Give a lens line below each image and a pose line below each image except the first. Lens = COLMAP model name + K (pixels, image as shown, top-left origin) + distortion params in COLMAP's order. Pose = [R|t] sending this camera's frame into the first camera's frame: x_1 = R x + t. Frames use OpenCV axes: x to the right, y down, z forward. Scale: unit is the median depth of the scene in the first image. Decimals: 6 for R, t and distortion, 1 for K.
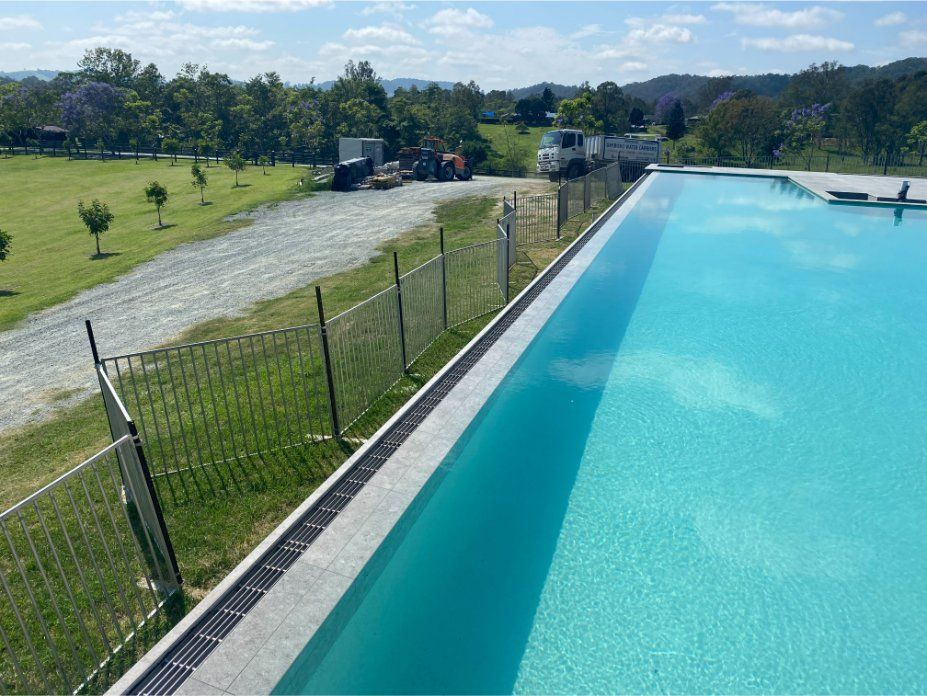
lens RADIAL K [[755.4, 0, 465.3], [0, 755.4, 348.2], [0, 0, 1]] dist [-0.005382, 0.006236]
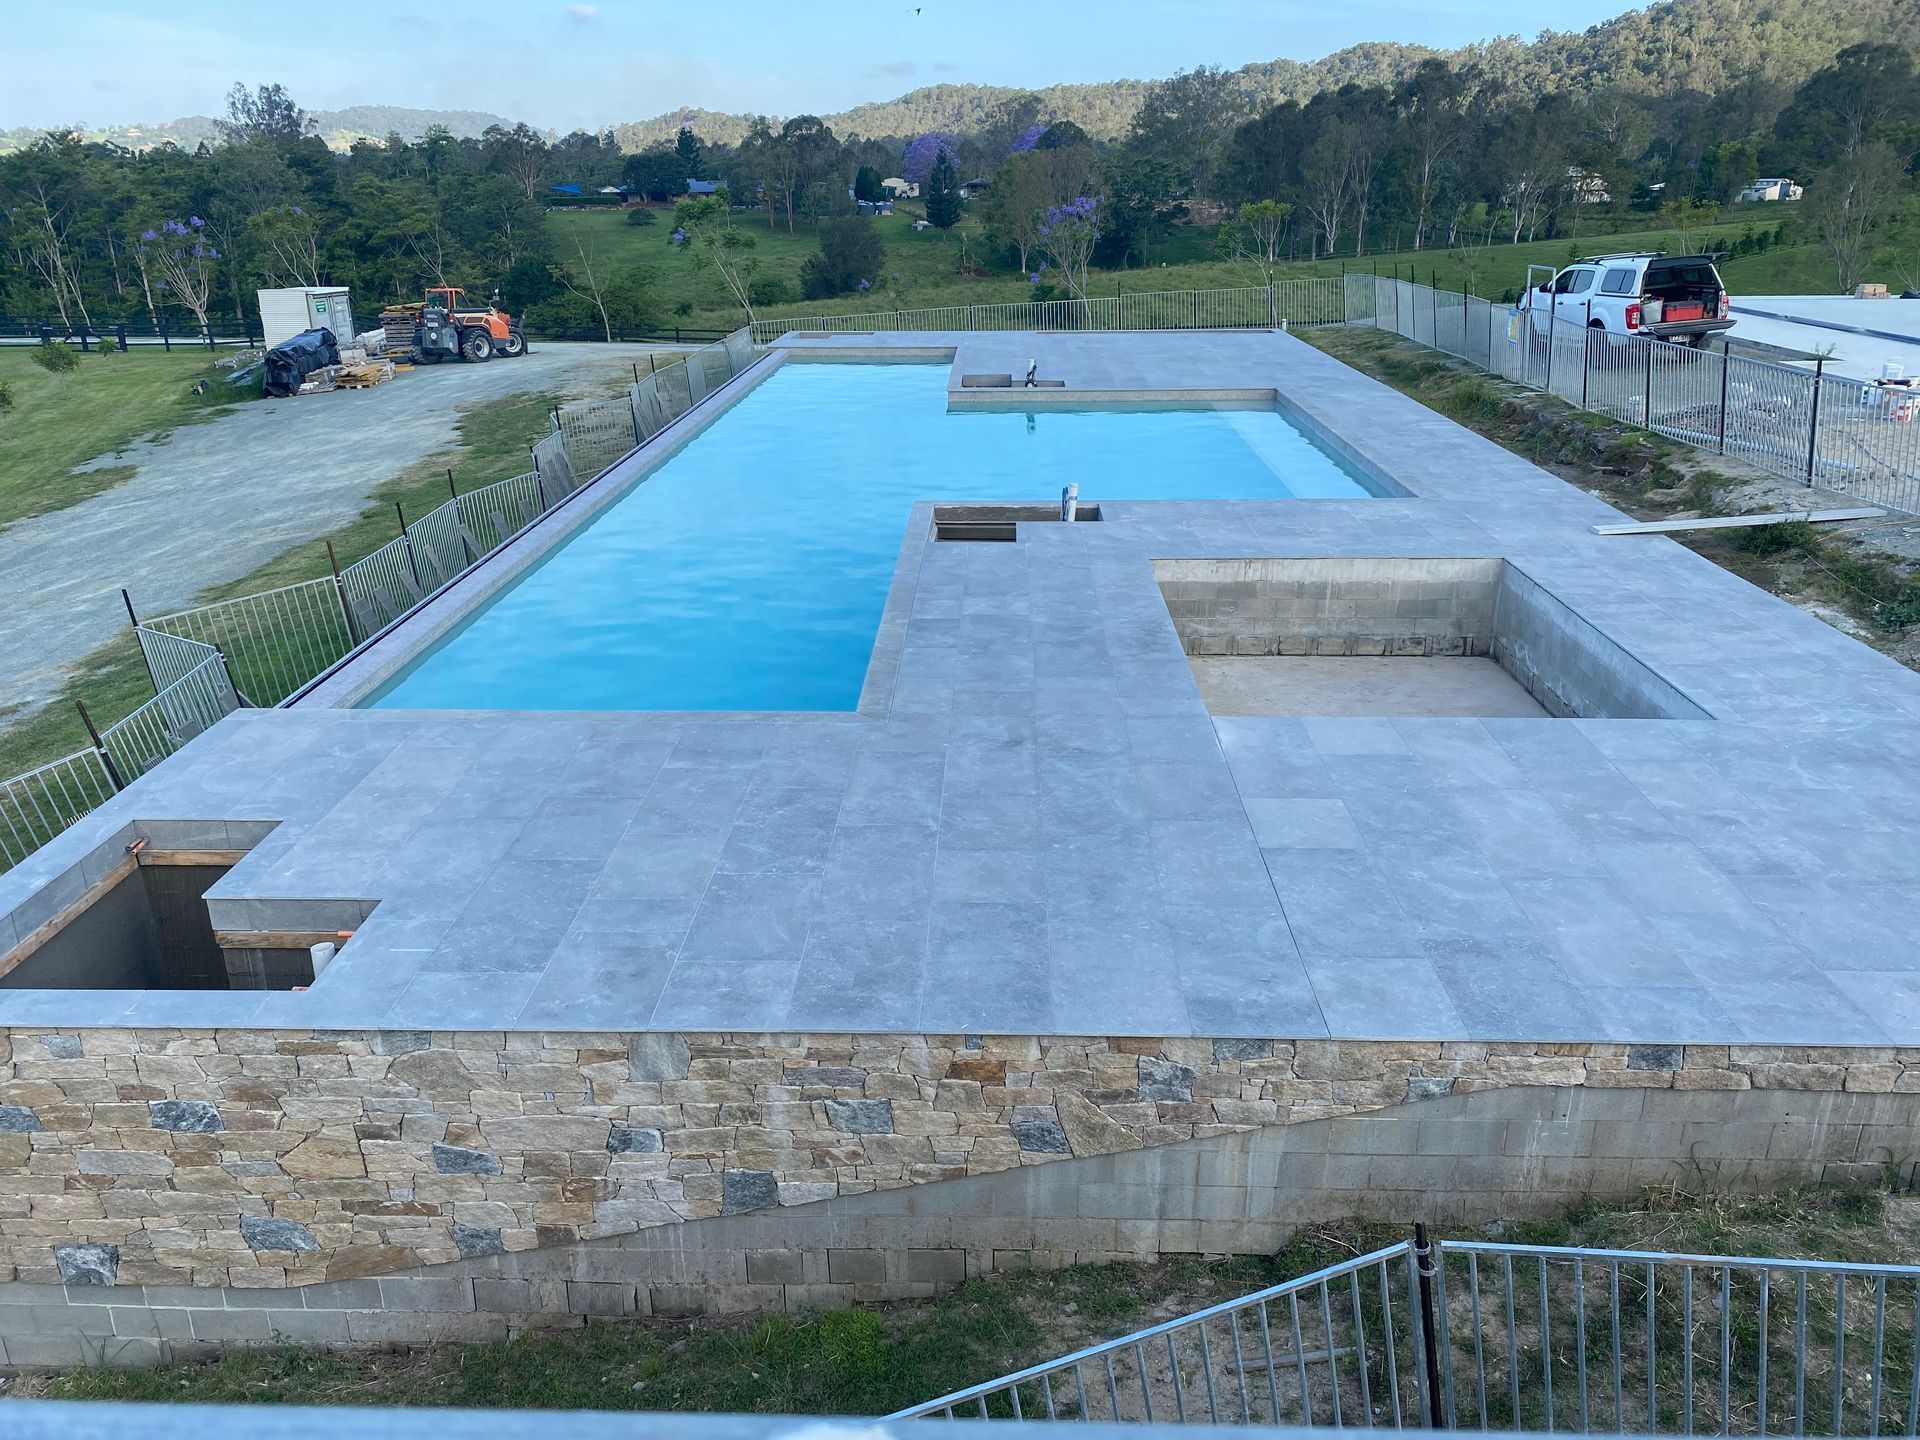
lens RADIAL K [[1564.6, 0, 963.8], [0, 1564.6, 720.3], [0, 0, 1]] dist [-0.005382, 0.006236]
pose [[0.964588, -0.127342, 0.230984, 0.021879], [0.119306, 0.991673, 0.048492, 0.028647], [-0.235235, -0.019217, 0.971748, -0.226443]]
